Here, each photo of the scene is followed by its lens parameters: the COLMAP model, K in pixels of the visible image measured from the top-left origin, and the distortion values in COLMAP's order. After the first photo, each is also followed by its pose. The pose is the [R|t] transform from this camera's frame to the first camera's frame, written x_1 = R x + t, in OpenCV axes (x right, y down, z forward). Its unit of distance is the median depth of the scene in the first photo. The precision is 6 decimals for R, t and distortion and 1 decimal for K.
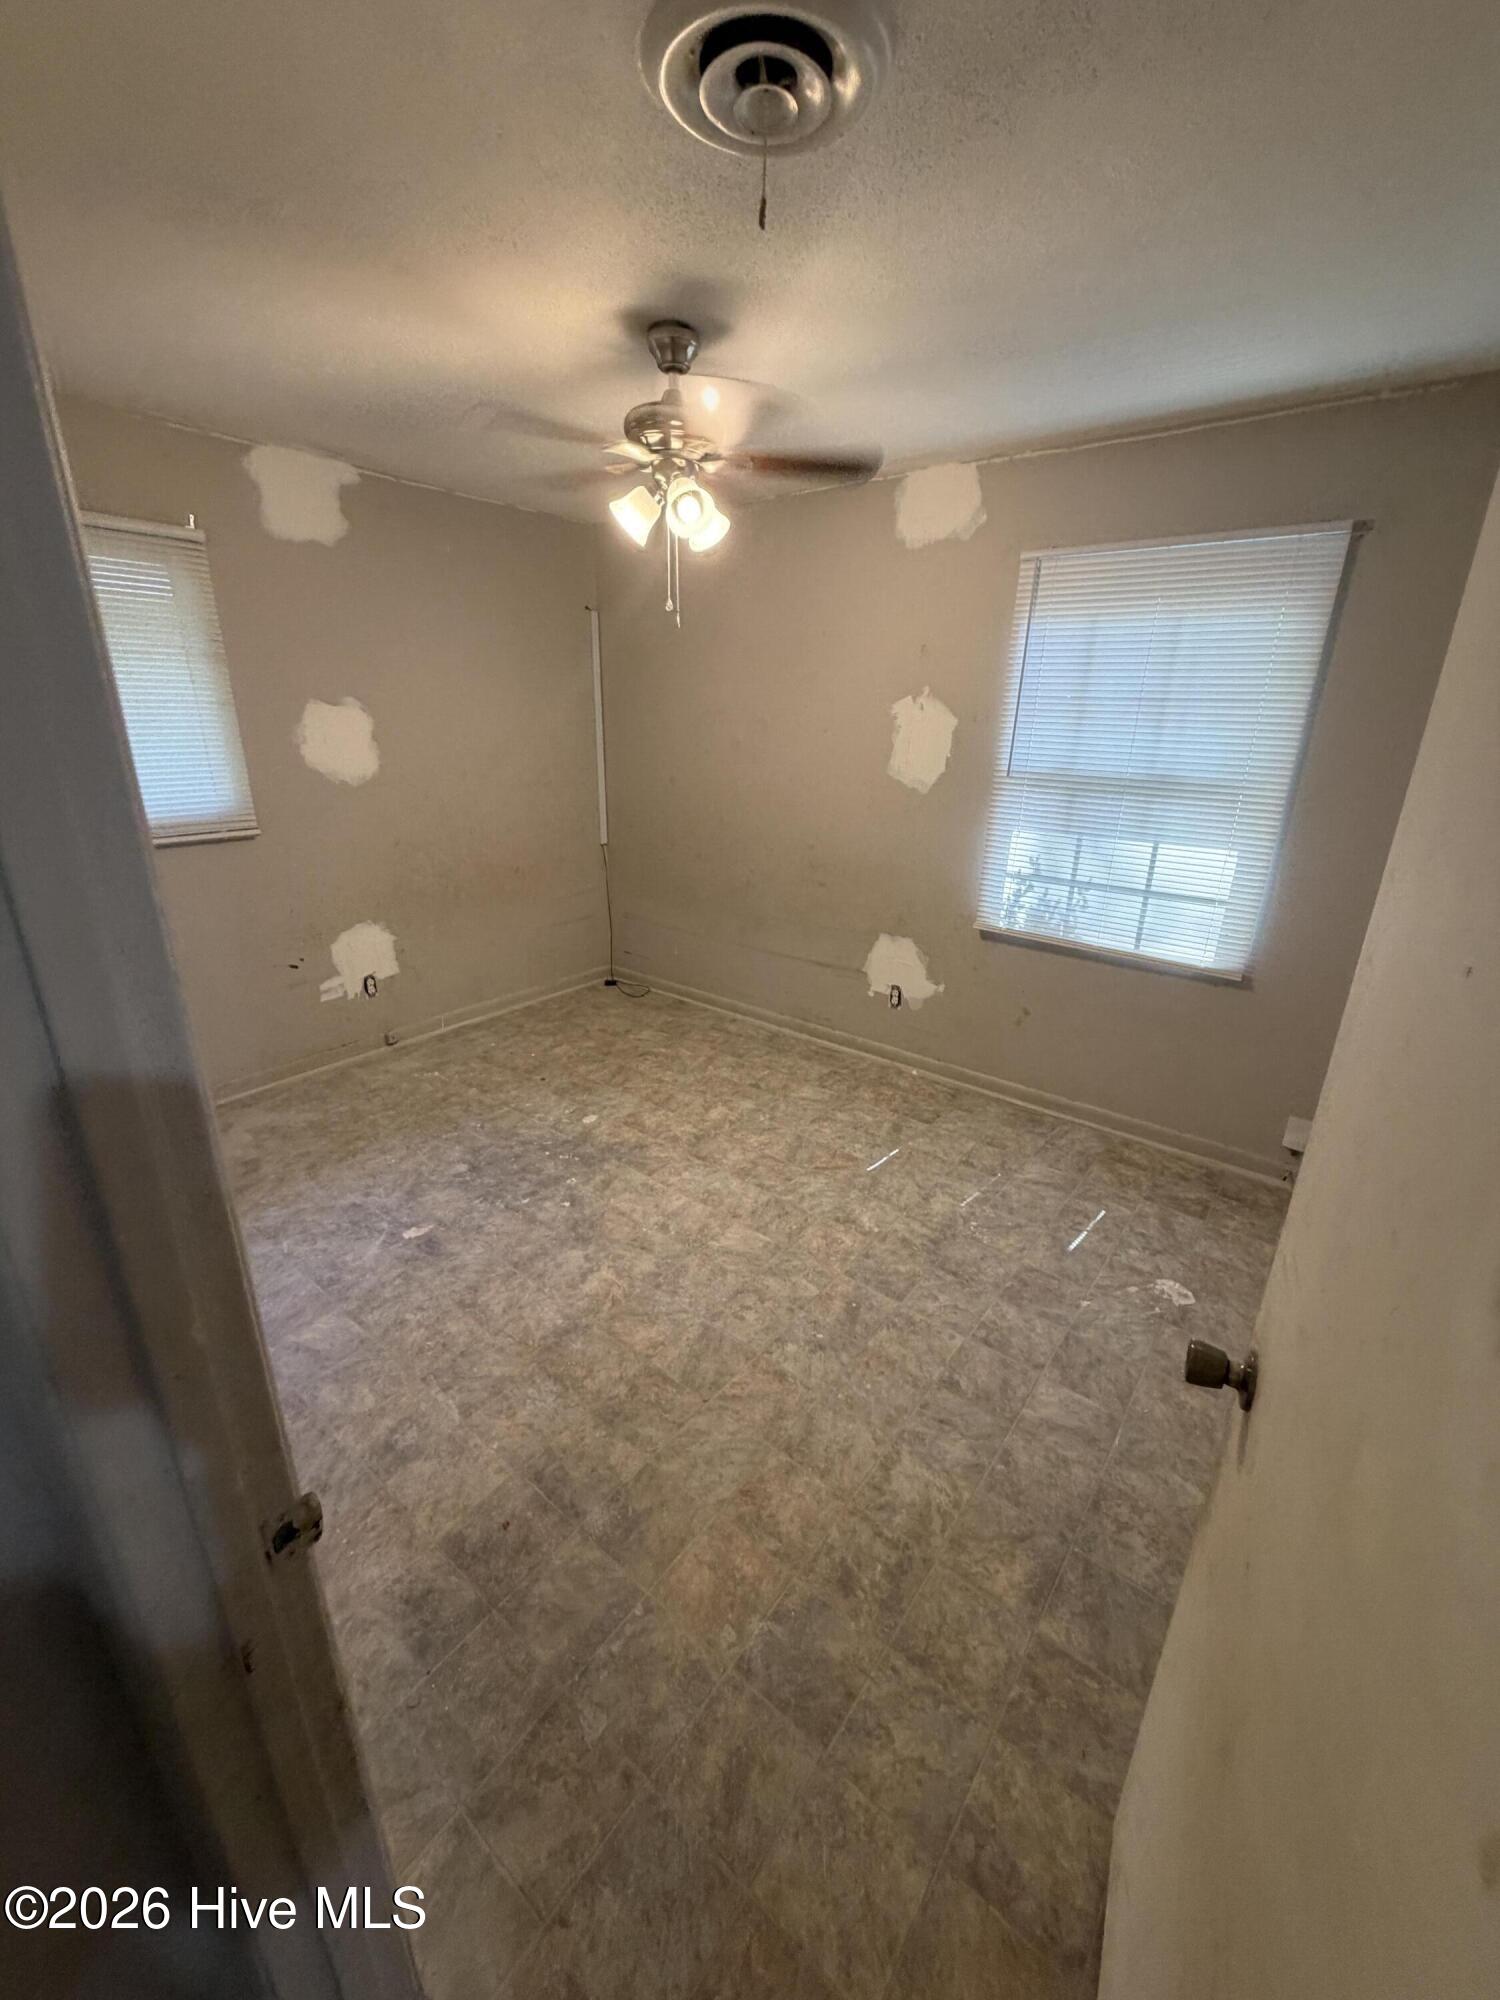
lens RADIAL K [[803.3, 0, 753.2], [0, 803.3, 992.3], [0, 0, 1]] dist [0.000647, 0.000239]
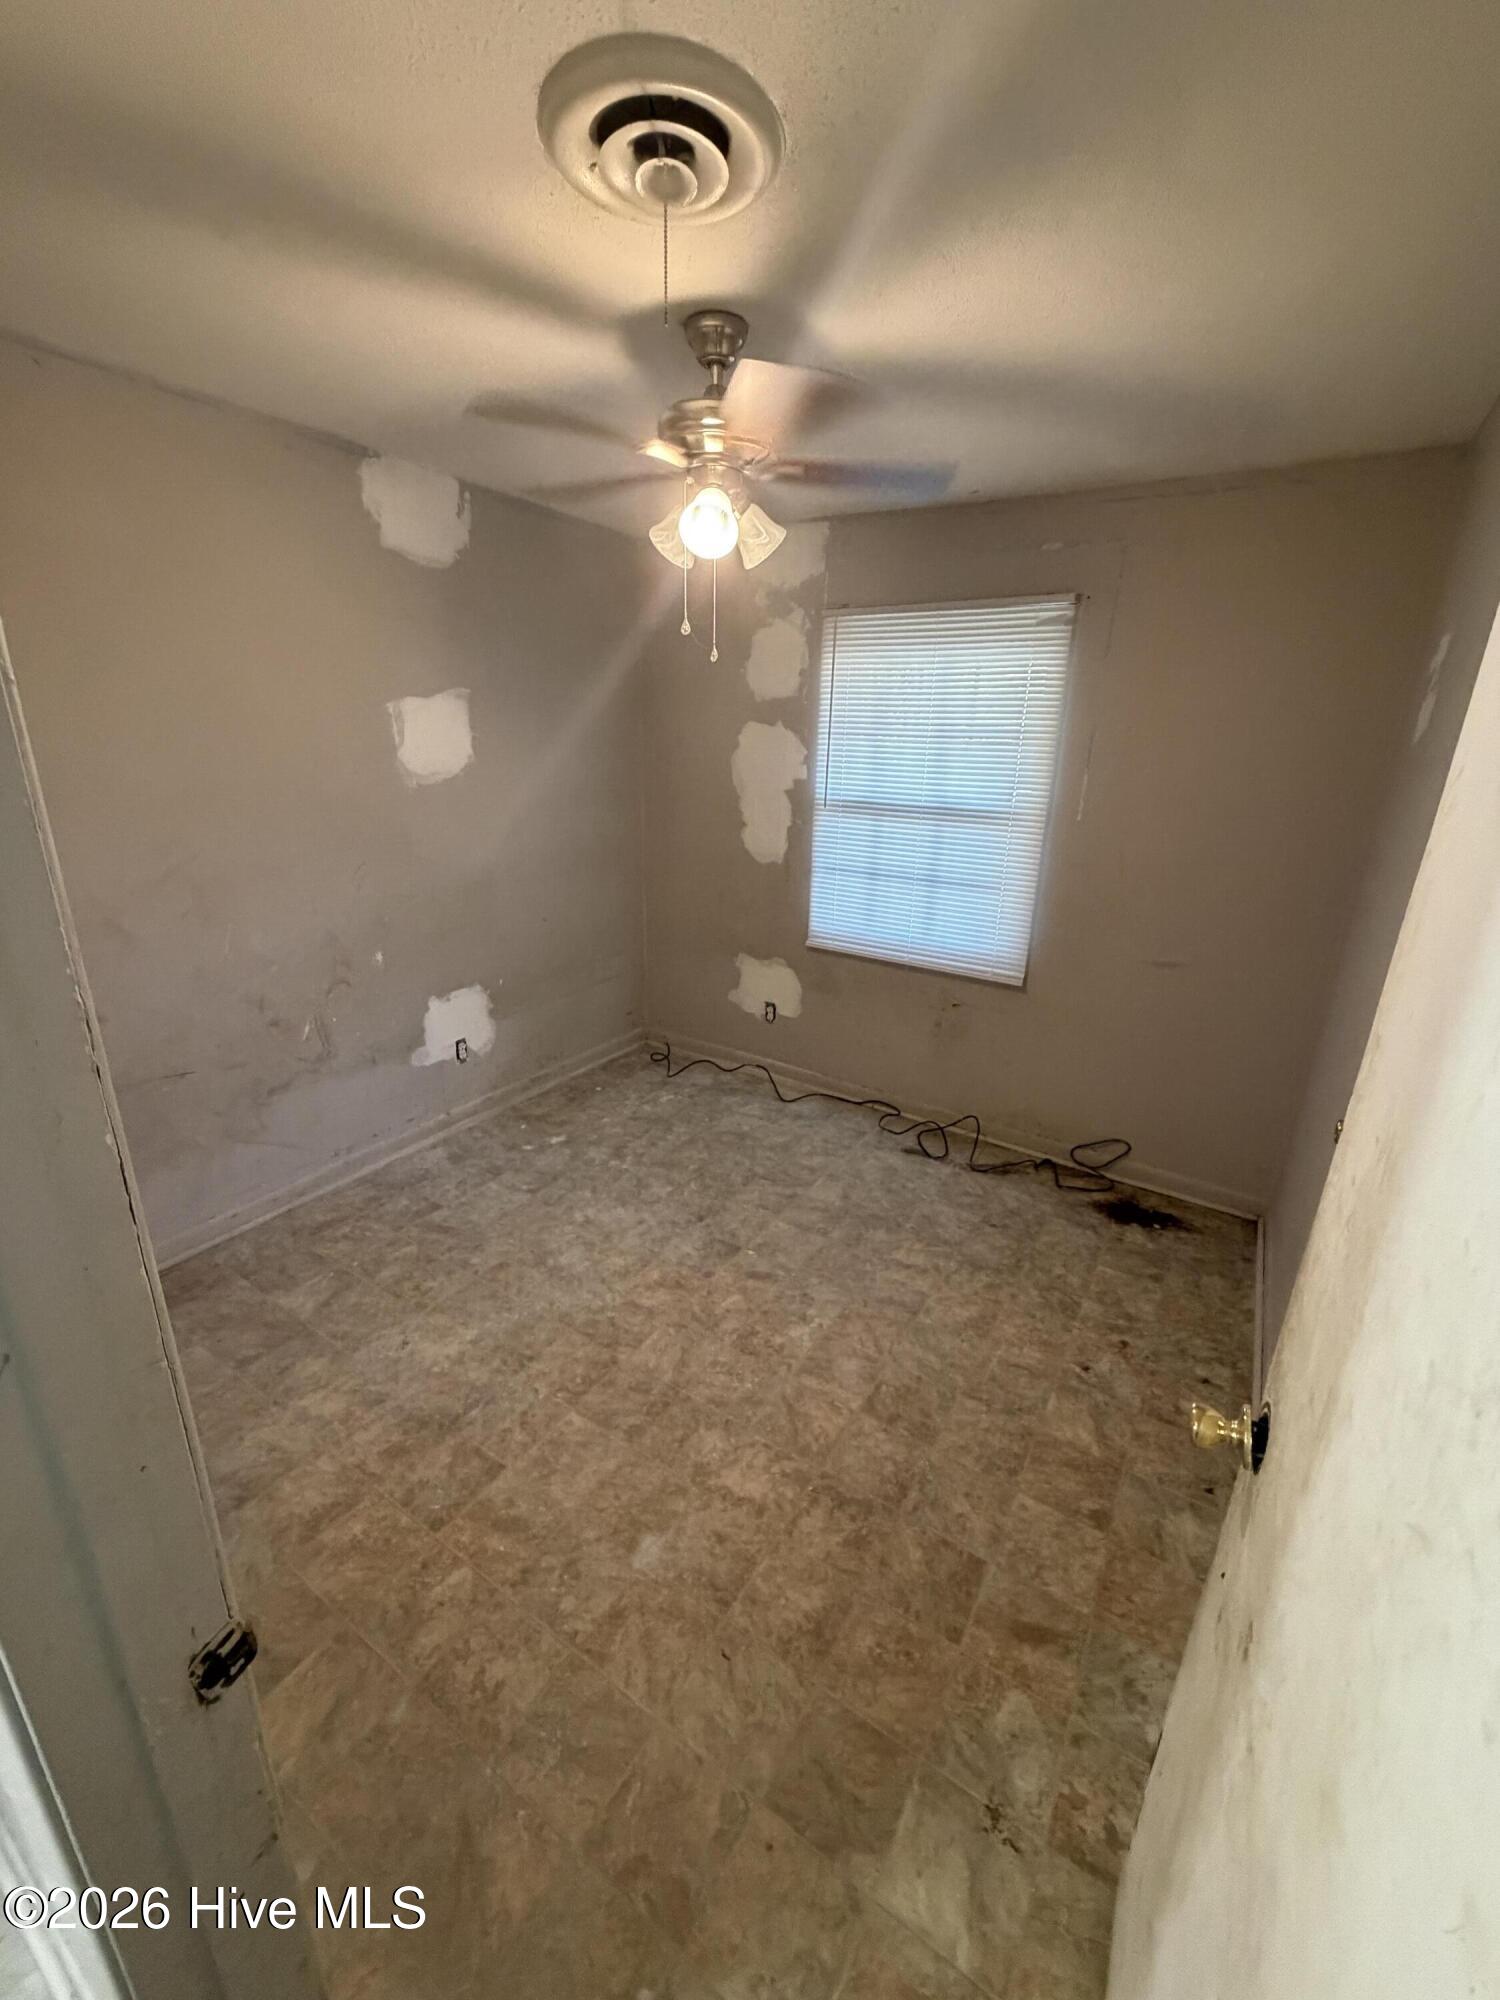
lens RADIAL K [[803.3, 0, 752.5], [0, 803.3, 1009.4], [0, 0, 1]] dist [0.000647, 0.000239]
pose [[-0.111212, -0.337569, 0.934708, -0.566051], [0.305863, 0.883262, 0.355381, -0.293865], [-0.945558, 0.325415, 0.005020, 0.788627]]
